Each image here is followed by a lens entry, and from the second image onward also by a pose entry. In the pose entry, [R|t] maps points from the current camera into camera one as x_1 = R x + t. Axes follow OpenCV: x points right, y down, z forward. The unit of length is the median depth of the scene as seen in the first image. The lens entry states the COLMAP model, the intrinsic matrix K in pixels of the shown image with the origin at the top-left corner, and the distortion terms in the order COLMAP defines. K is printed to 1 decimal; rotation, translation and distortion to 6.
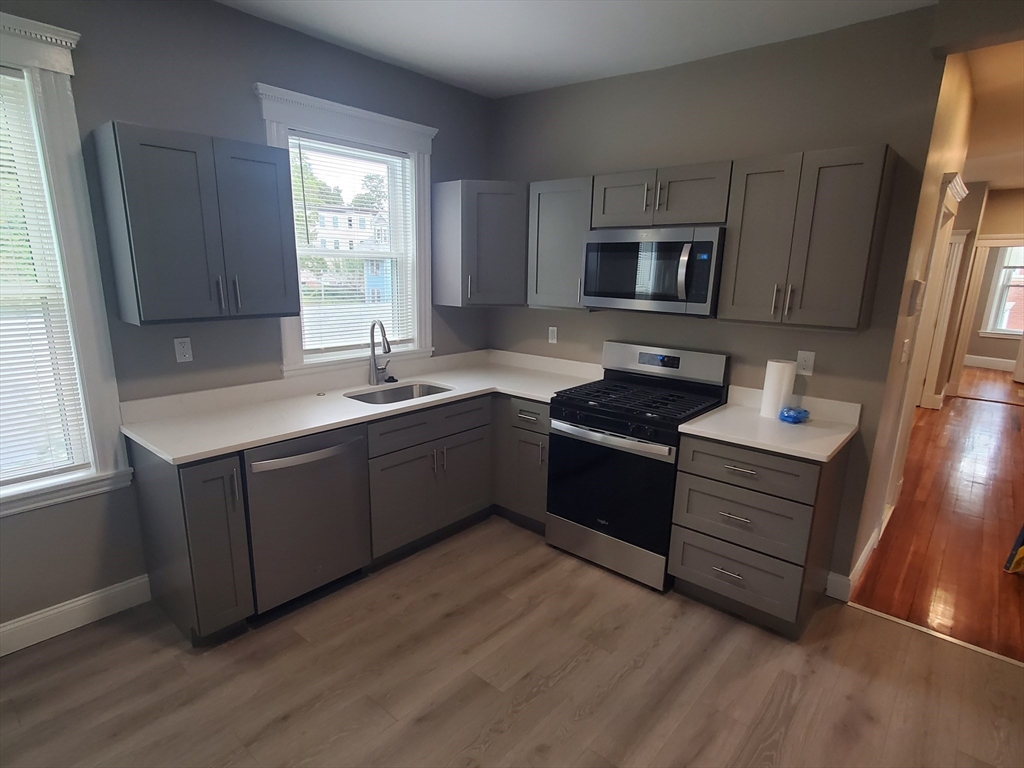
lens RADIAL K [[549.5, 0, 512.0], [0, 549.5, 384.0], [0, 0, 1]] dist [0.001468, 0.000464]
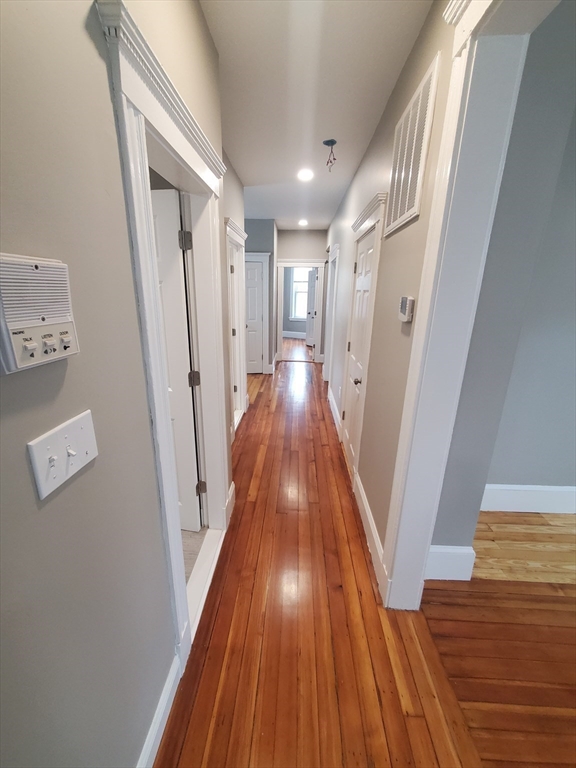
lens RADIAL K [[306.6, 0, 286.2], [0, 306.6, 367.0], [0, 0, 1]] dist [0.000198, 0.000033]
pose [[0.778993, -0.169203, 0.603772, 0.285811], [0.136035, 0.985574, 0.100687, -0.052276], [-0.612099, 0.003699, 0.790773, 0.293613]]
